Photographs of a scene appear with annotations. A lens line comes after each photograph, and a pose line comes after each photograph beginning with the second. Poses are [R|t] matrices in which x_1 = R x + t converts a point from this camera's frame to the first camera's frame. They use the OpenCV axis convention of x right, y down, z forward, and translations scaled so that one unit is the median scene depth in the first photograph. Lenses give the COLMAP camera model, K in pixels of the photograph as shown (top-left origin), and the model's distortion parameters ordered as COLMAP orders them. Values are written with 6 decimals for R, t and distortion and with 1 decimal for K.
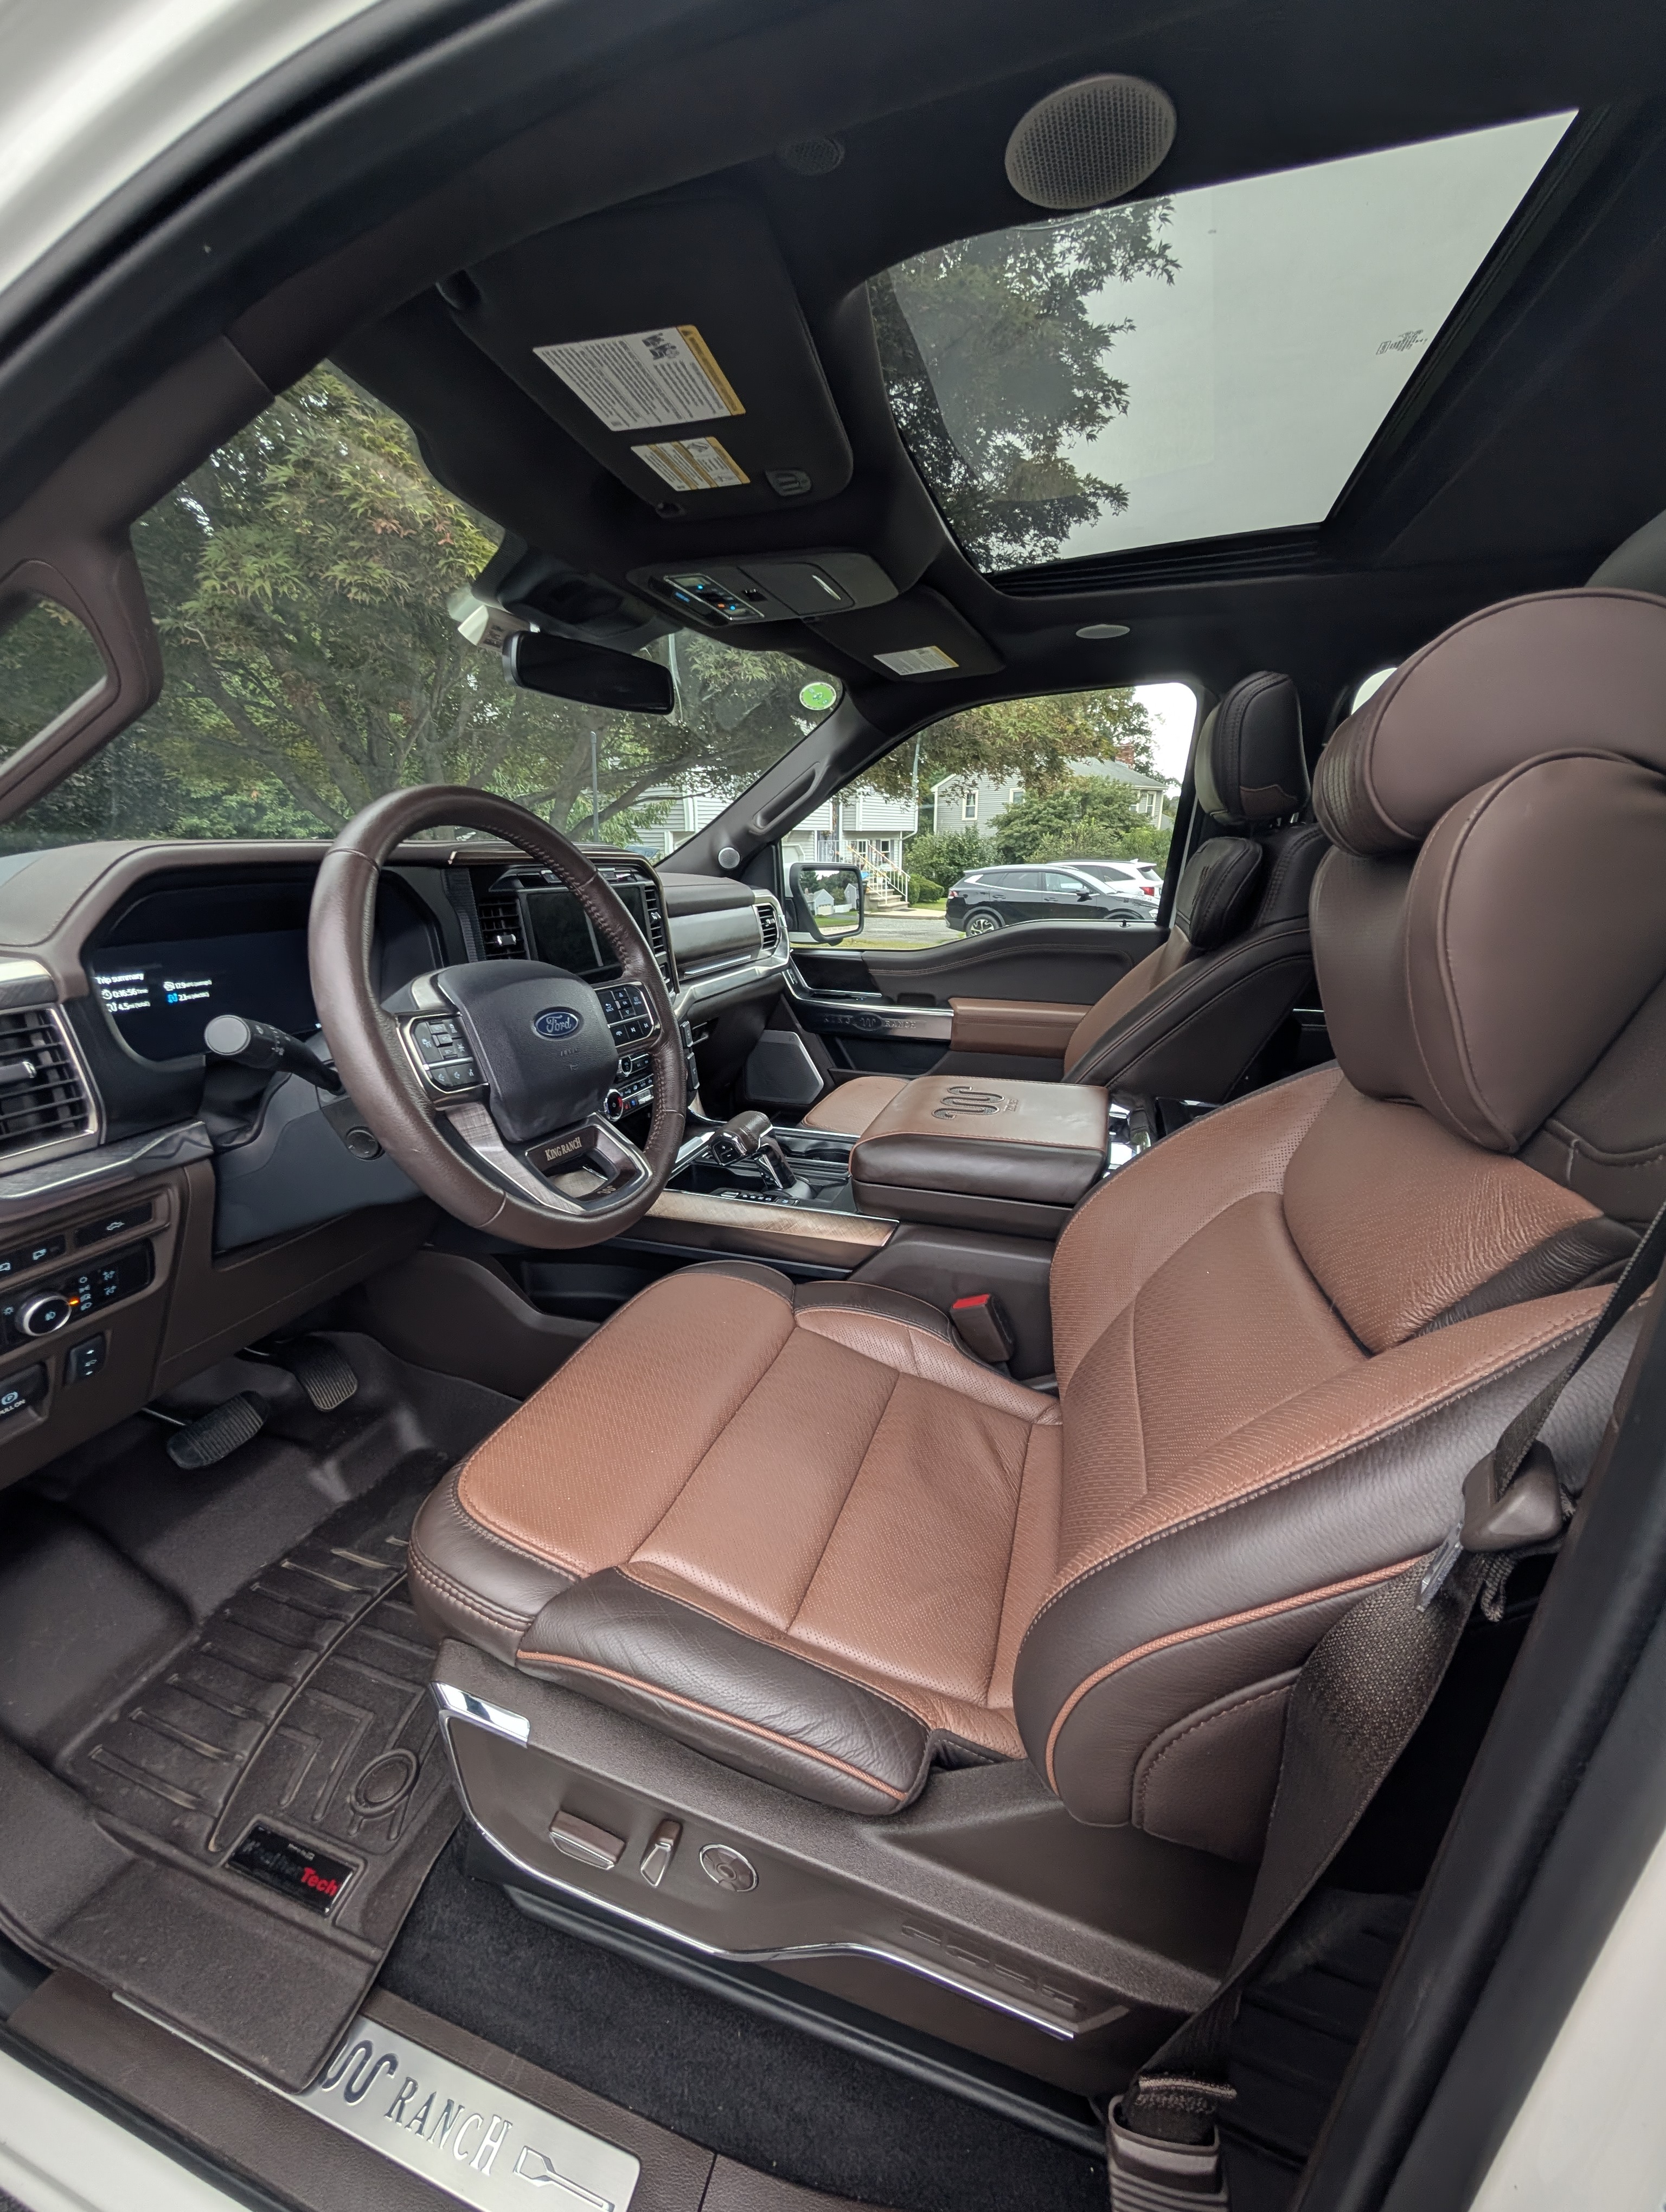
lens RADIAL K [[832.4, 0, 827.4], [0, 832.4, 1118.1], [0, 0, 1]] dist [-0.000691, 0.000182]
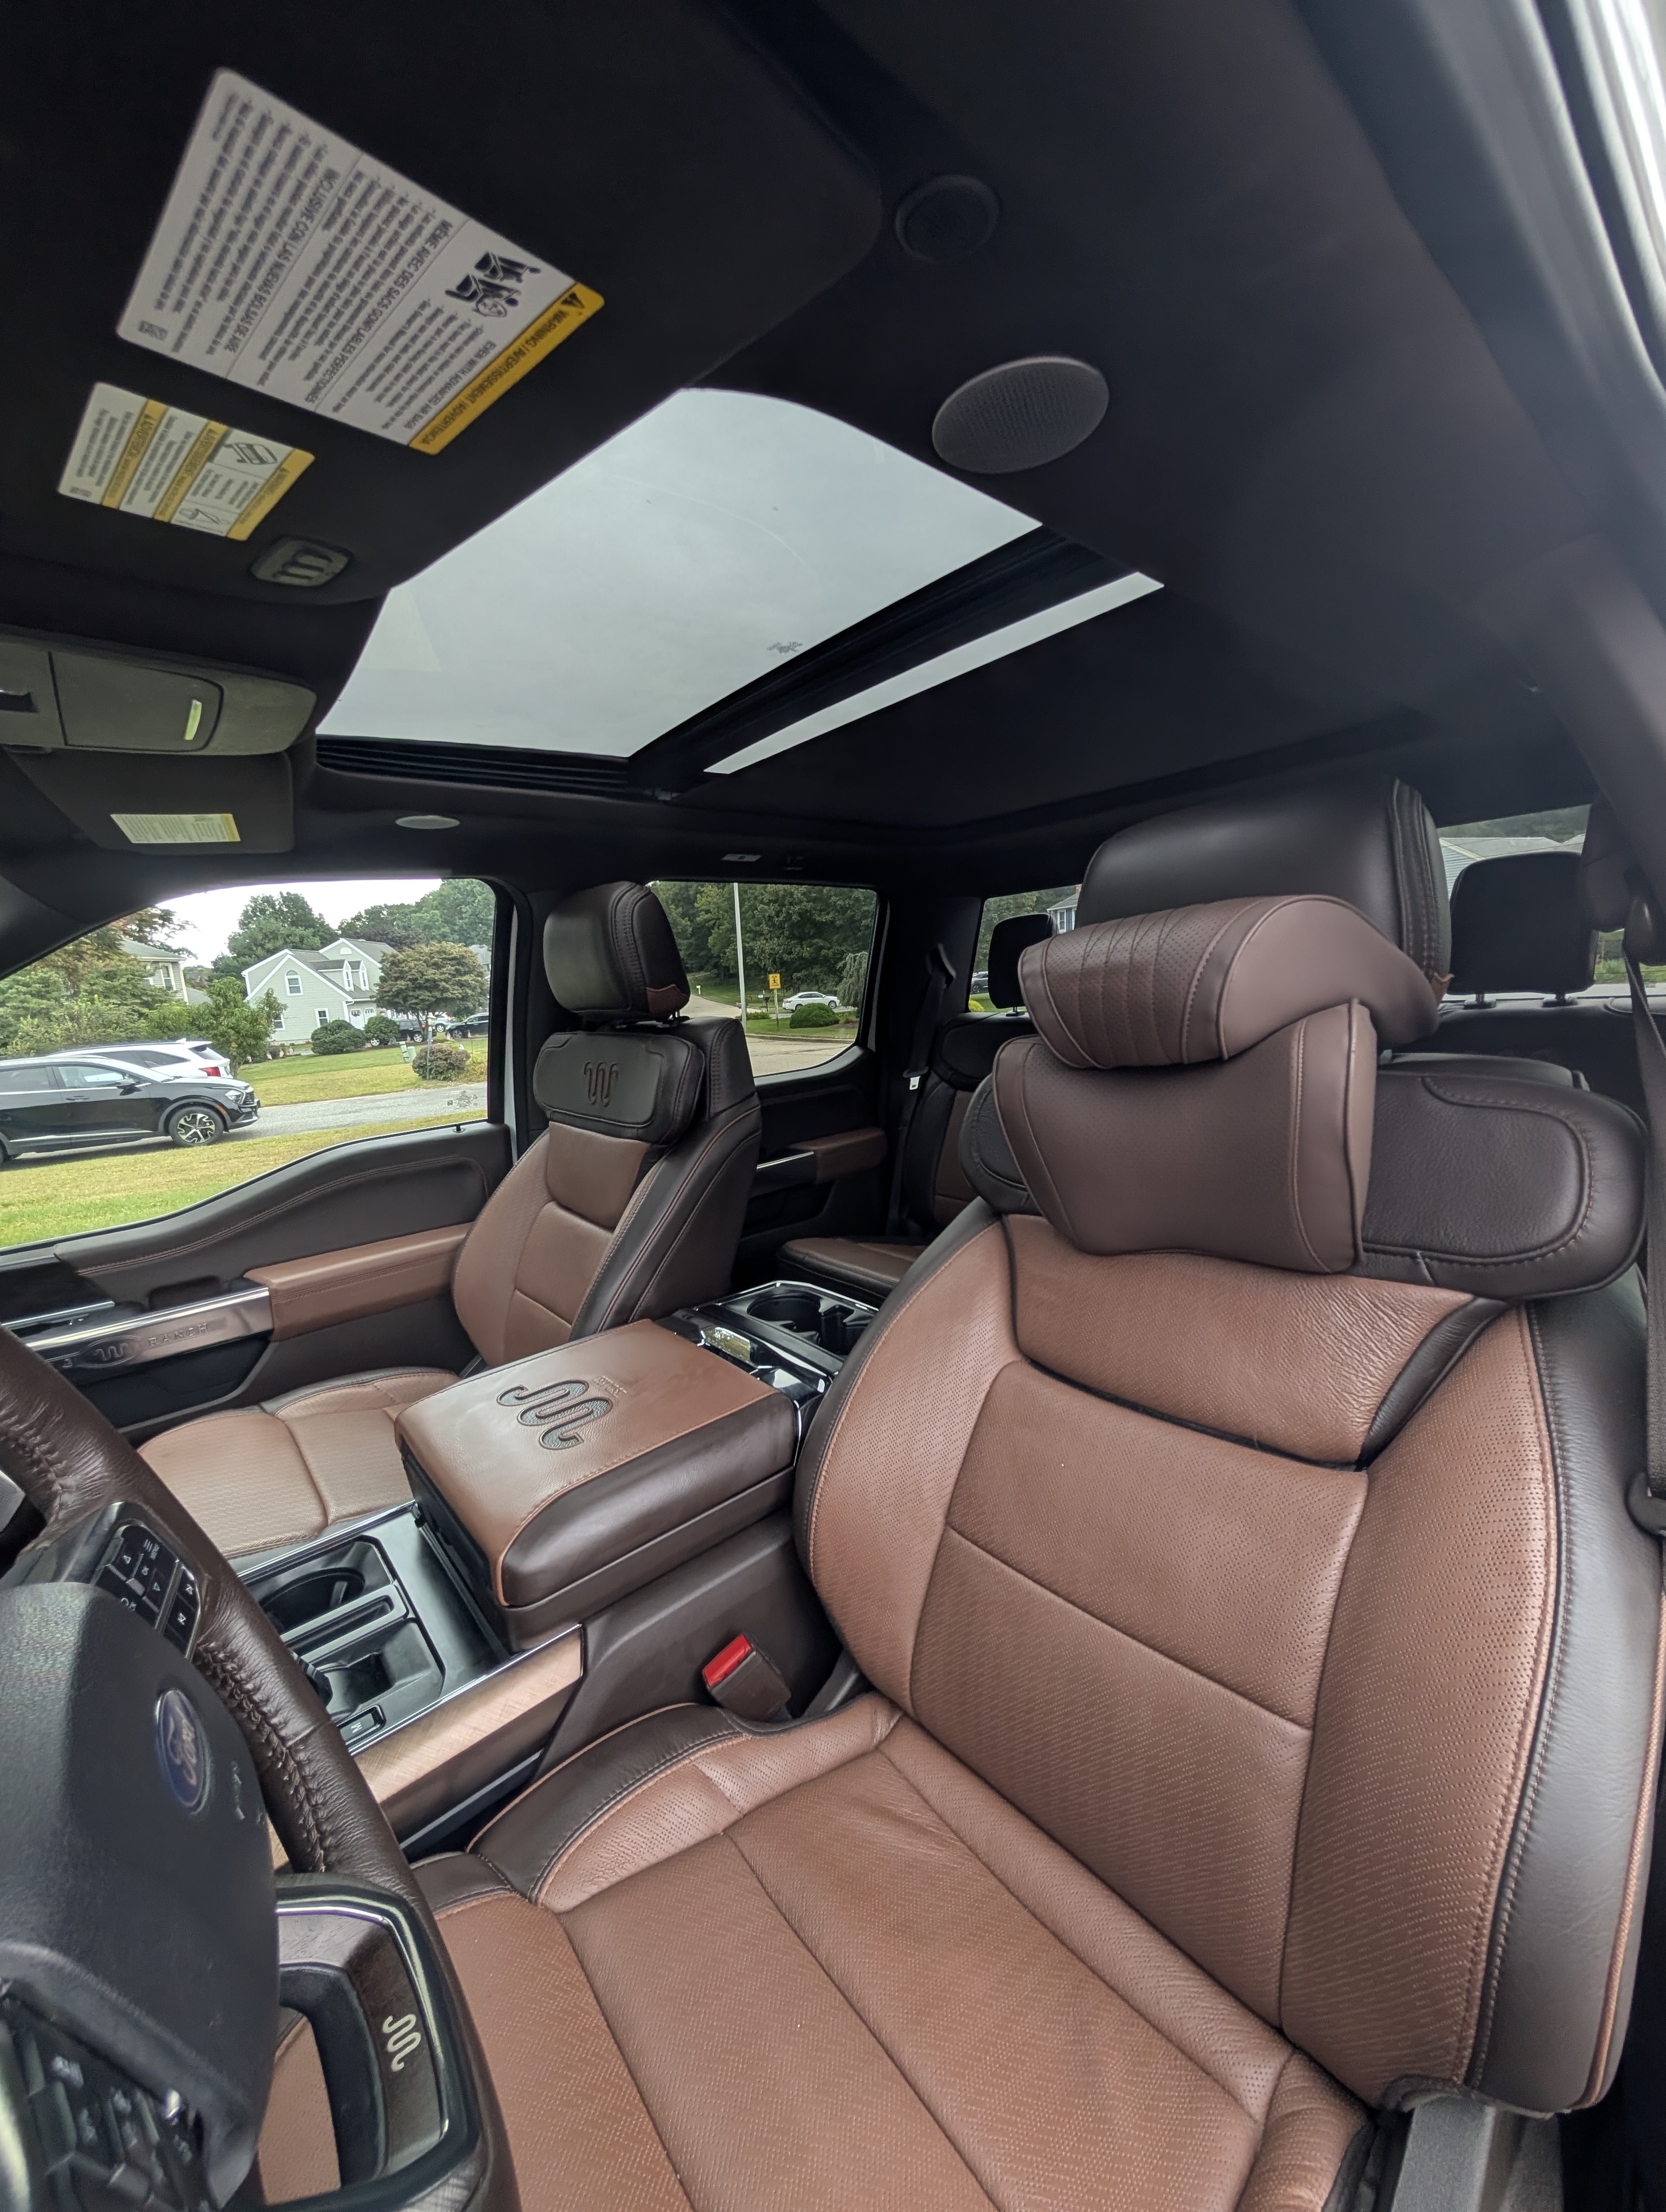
lens RADIAL K [[832.4, 0, 827.4], [0, 832.4, 1118.1], [0, 0, 1]] dist [-0.000691, 0.000182]
pose [[0.521526, -0.172972, 0.835519, -0.228772], [0.324090, 0.946004, -0.006450, -0.147029], [-0.789289, 0.274147, 0.549424, 0.268693]]
